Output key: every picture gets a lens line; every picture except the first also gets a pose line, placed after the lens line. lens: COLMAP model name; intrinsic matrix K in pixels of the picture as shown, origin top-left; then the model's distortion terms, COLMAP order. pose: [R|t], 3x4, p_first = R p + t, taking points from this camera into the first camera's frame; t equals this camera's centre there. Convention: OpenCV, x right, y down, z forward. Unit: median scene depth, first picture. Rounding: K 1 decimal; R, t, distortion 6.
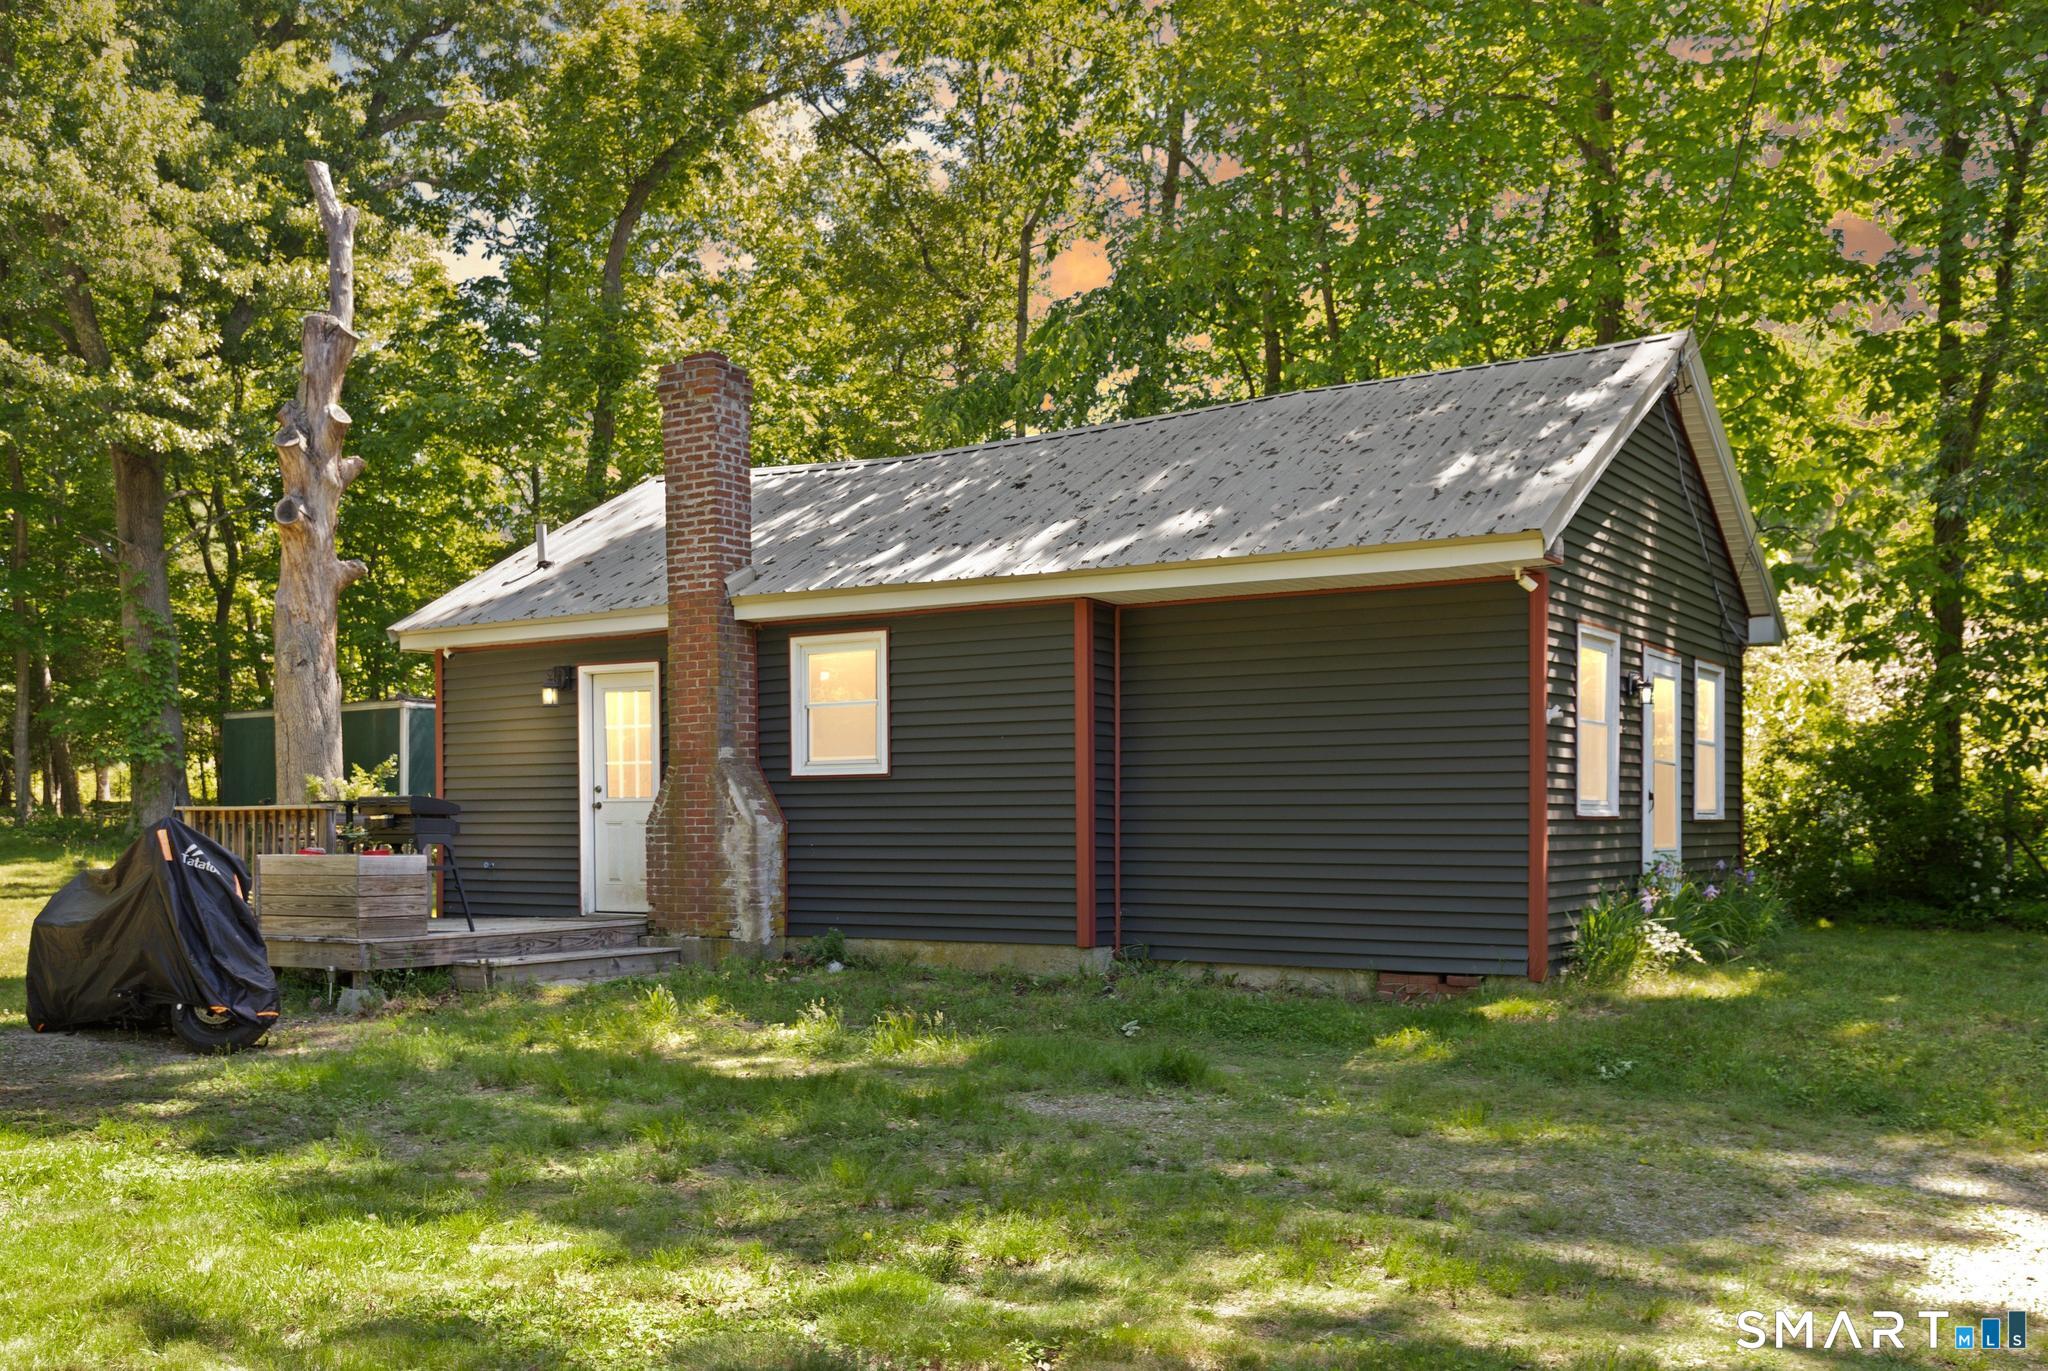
lens RADIAL K [[1878.7, 0, 1017.9], [0, 1878.7, 876.2], [0, 0, 1]] dist [0.005862, -0.014161]
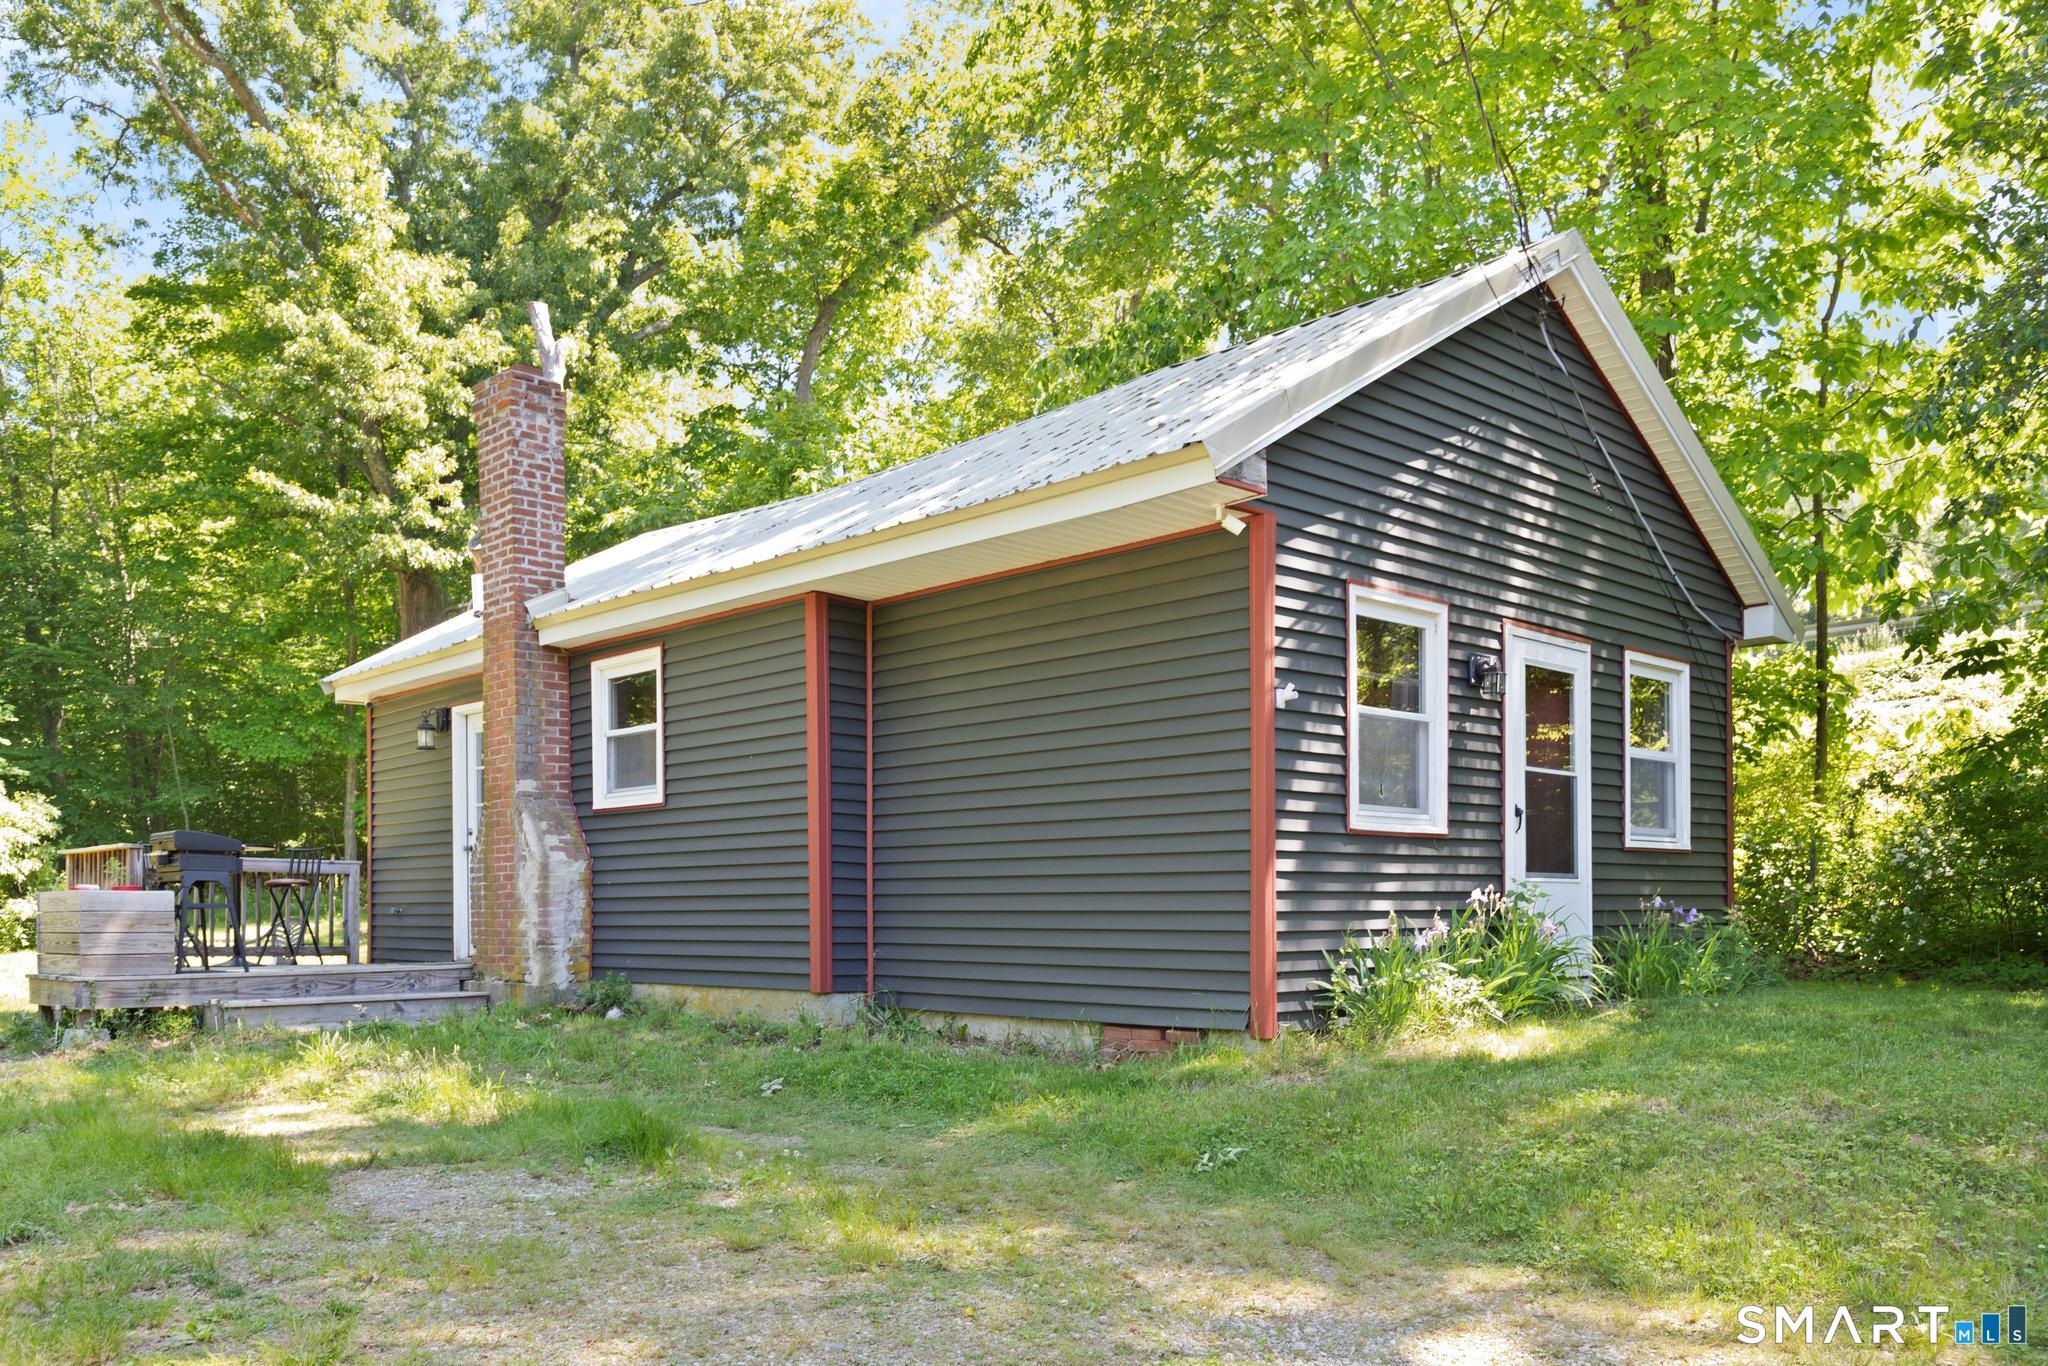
lens RADIAL K [[1610.2, 0, 1022.5], [0, 1610.2, 931.3], [0, 0, 1]] dist [0.004105, -0.008719]
pose [[0.974549, 0.000487, -0.224176, 0.270913], [-0.003336, 0.999918, -0.012329, 0.016656], [0.224152, 0.012763, 0.974471, 0.270137]]
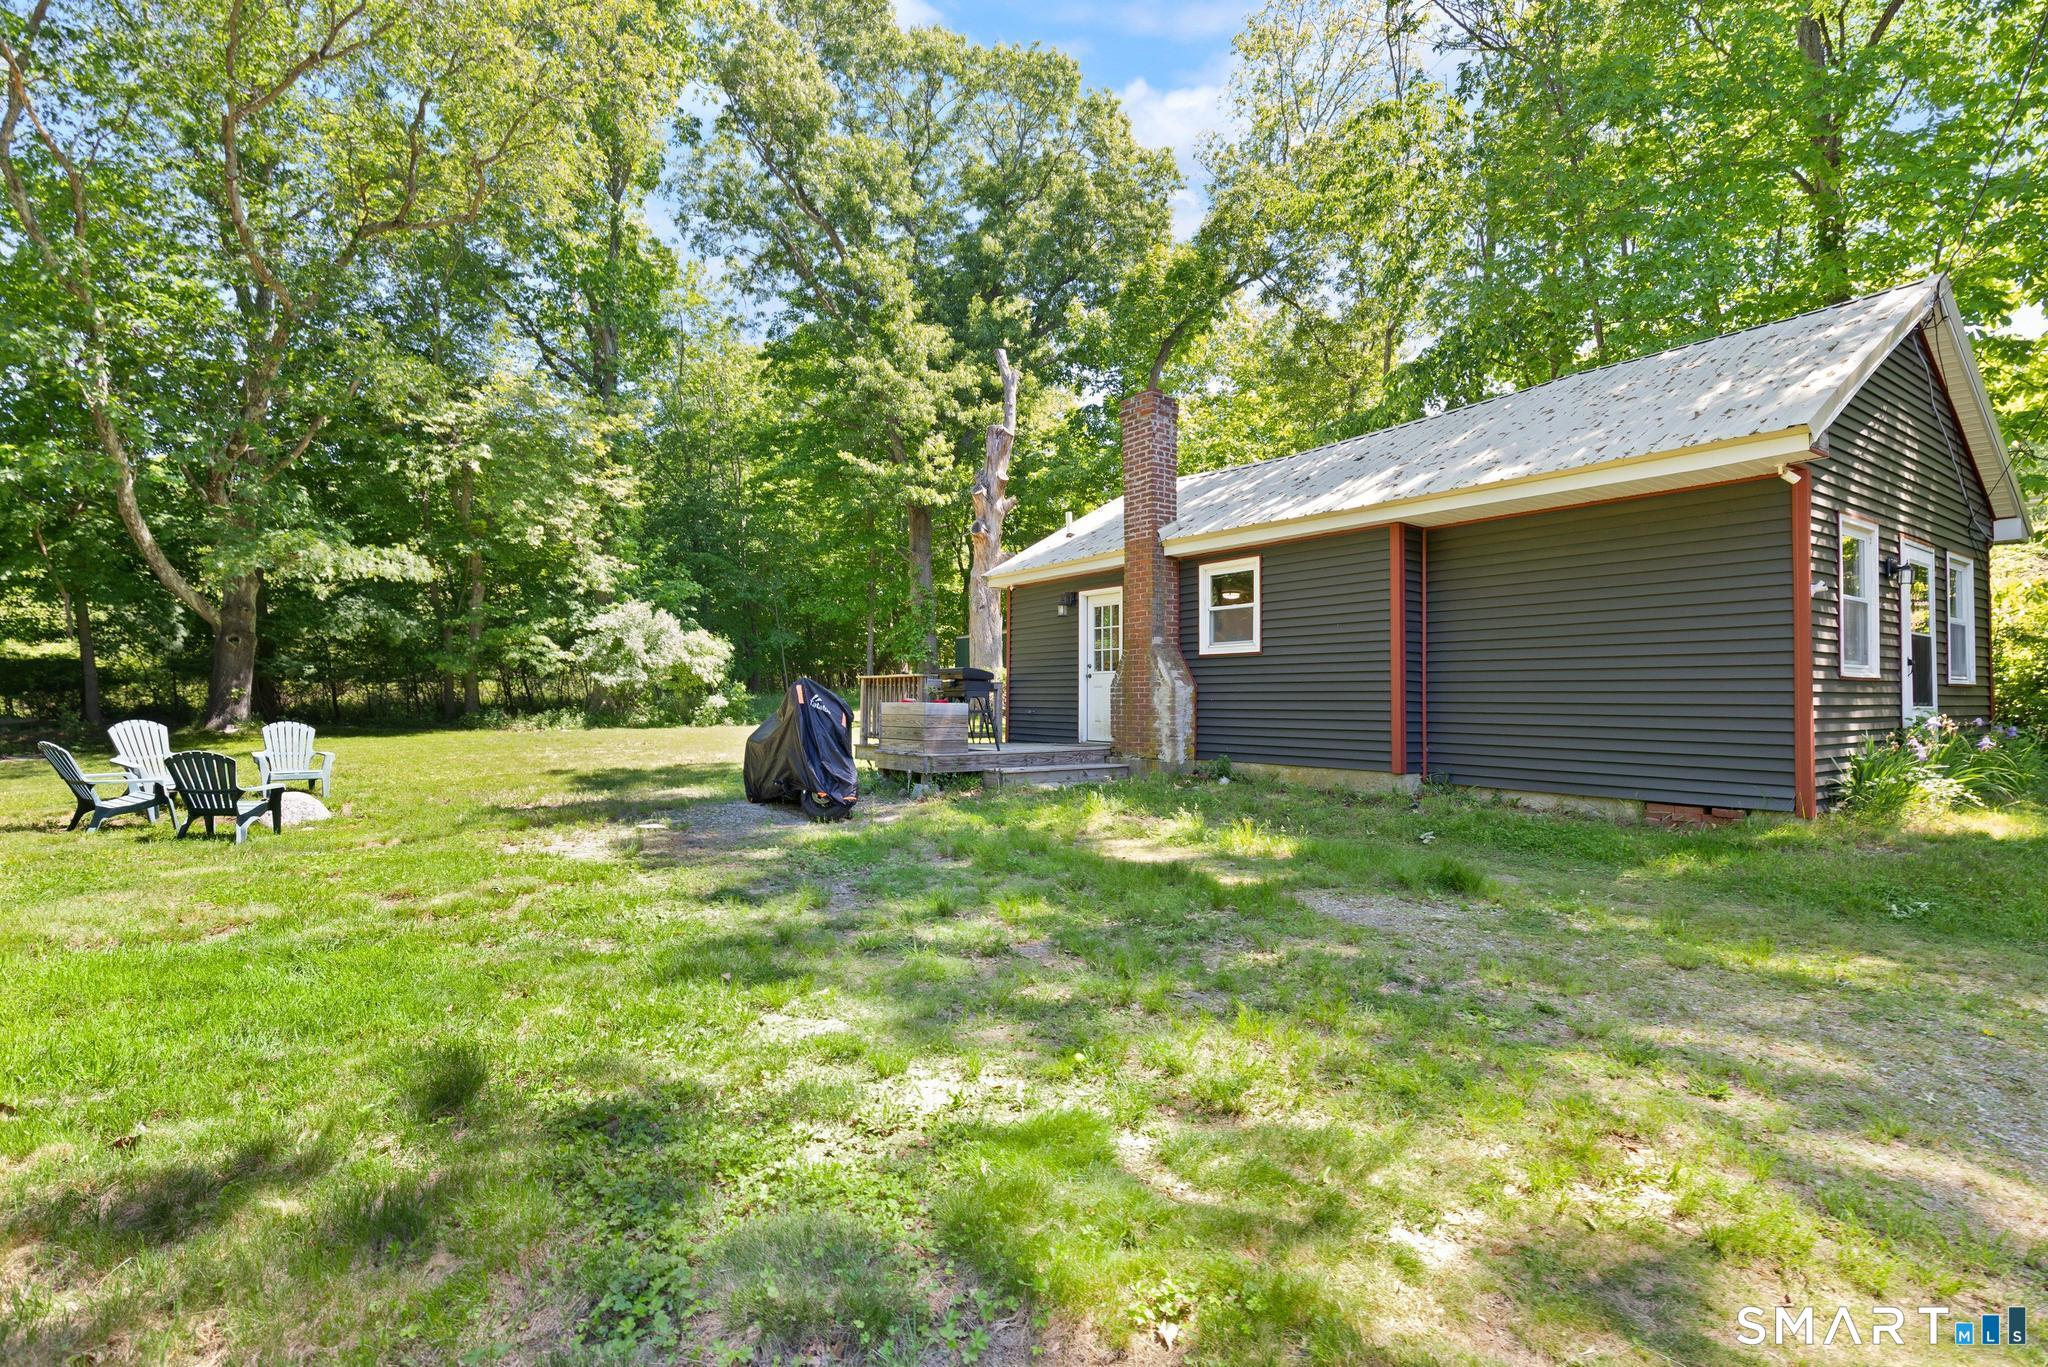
lens RADIAL K [[964.1, 0, 1035.3], [0, 964.1, 683.1], [0, 0, 1]] dist [0.003822, 0.000247]
pose [[0.932696, -0.000022, -0.360664, 0.039343], [-0.015660, 0.999054, -0.040558, 0.003874], [0.360324, 0.043476, 0.931814, 0.220101]]
